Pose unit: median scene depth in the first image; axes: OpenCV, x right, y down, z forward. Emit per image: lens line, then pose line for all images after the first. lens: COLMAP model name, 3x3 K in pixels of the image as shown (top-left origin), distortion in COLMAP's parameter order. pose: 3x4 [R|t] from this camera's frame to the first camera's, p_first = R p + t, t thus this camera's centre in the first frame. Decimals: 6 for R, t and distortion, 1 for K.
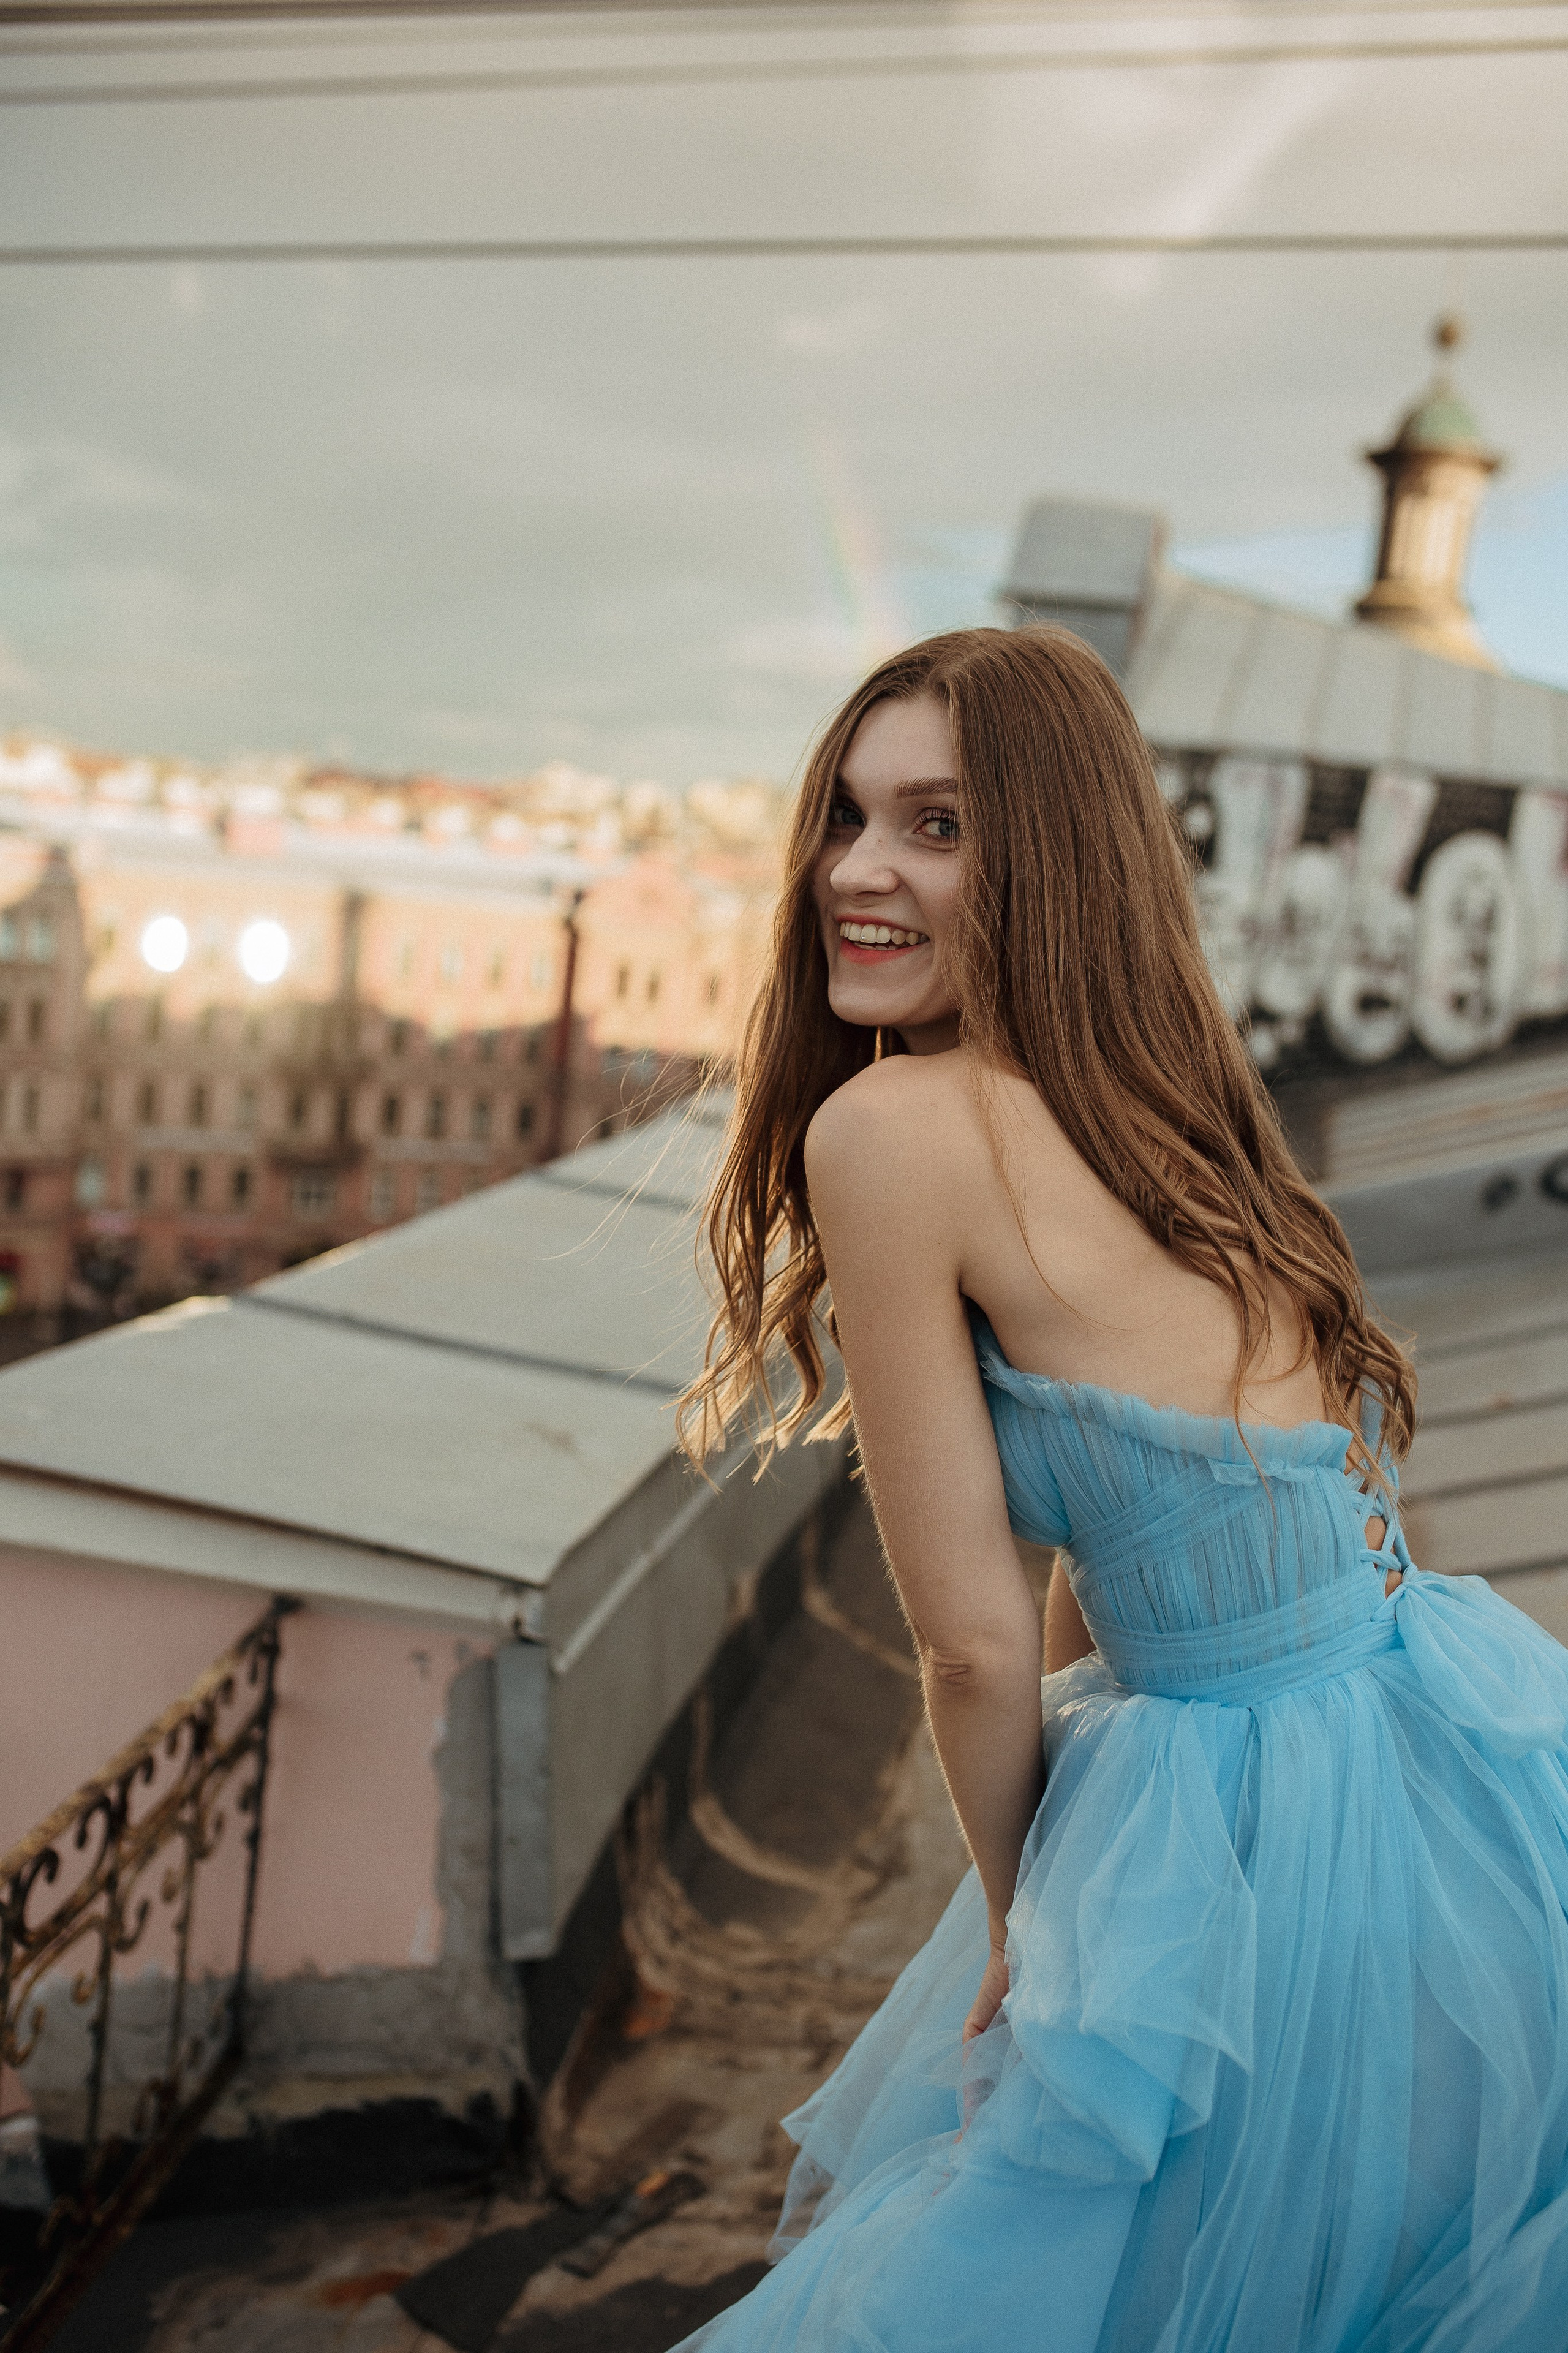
lens RADIAL K [[2266.5, 0, 783.0], [0, 2266.5, 1172.1], [0, 0, 1]] dist [-0.039779, 0.000000]
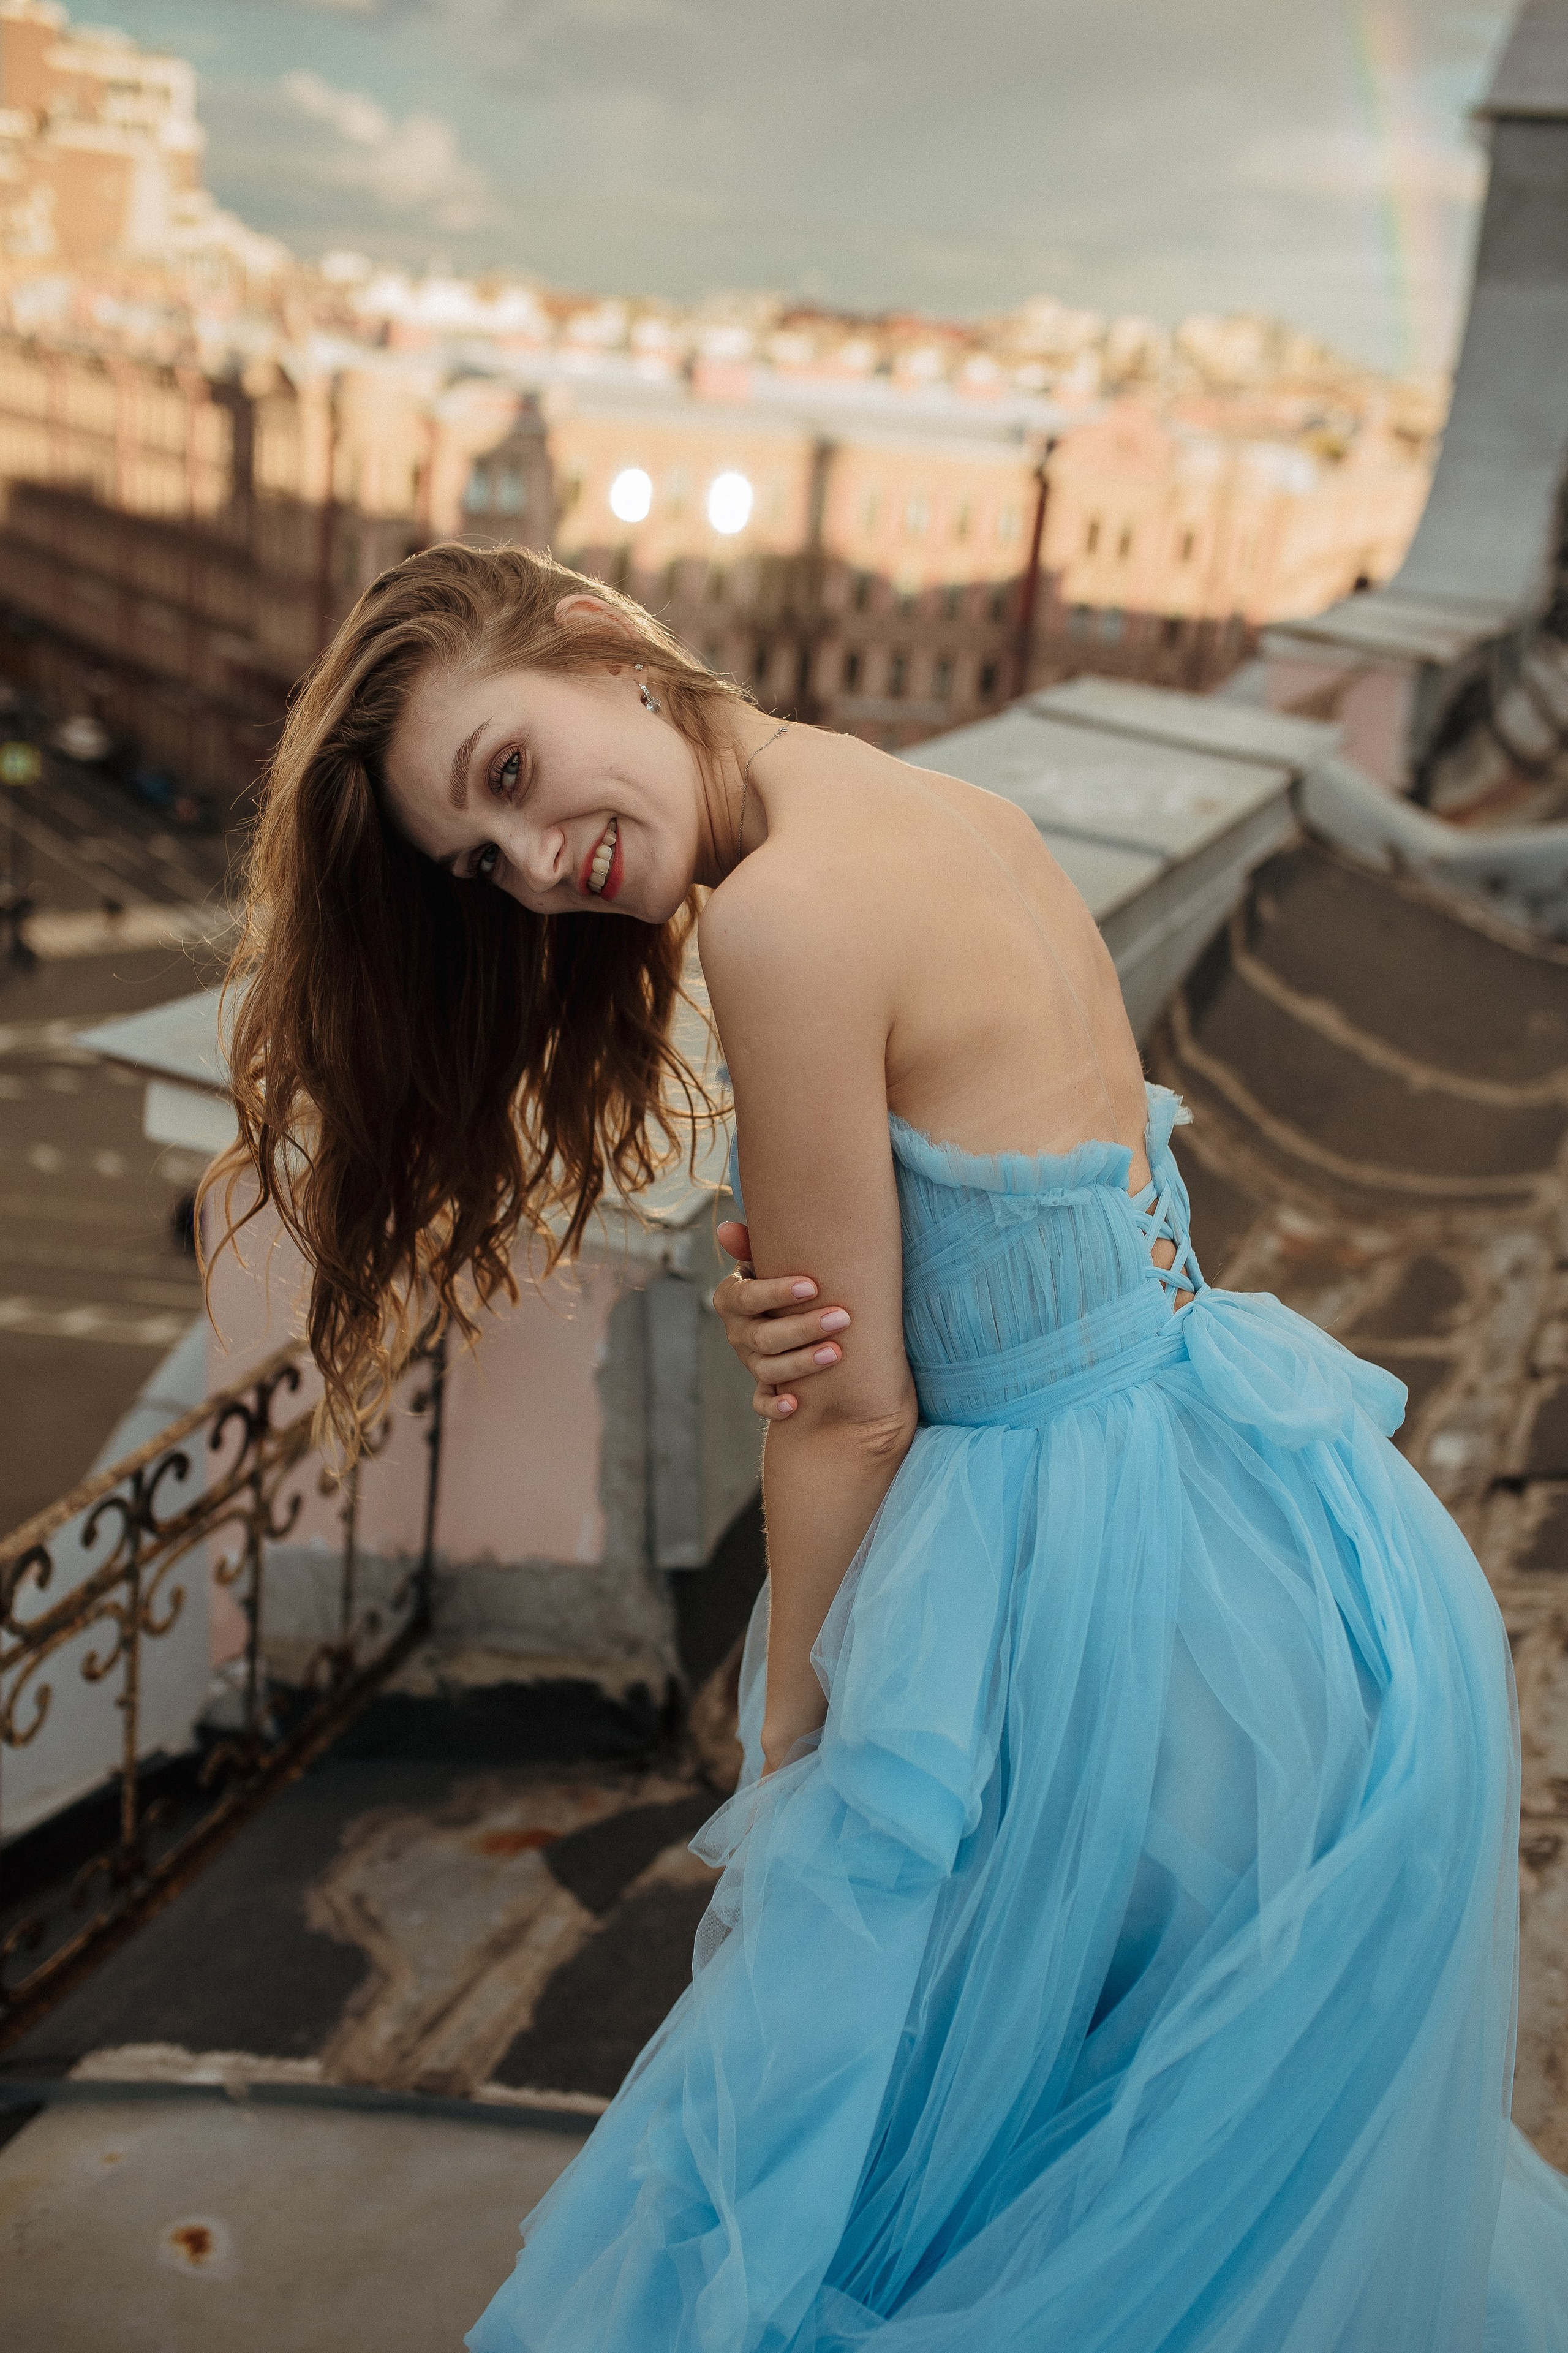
lens RADIAL K [[2266.5, 0, 791.4], [0, 2266.5, 1173.7], [0, 0, 1]] dist [-0.039779, 0.000000]
pose [[0.978545, 0.060985, -0.196800, 0.134537], [-0.021907, 0.980572, 0.194934, -0.040916], [0.204864, -0.186440, 0.960870, 0.020817]]
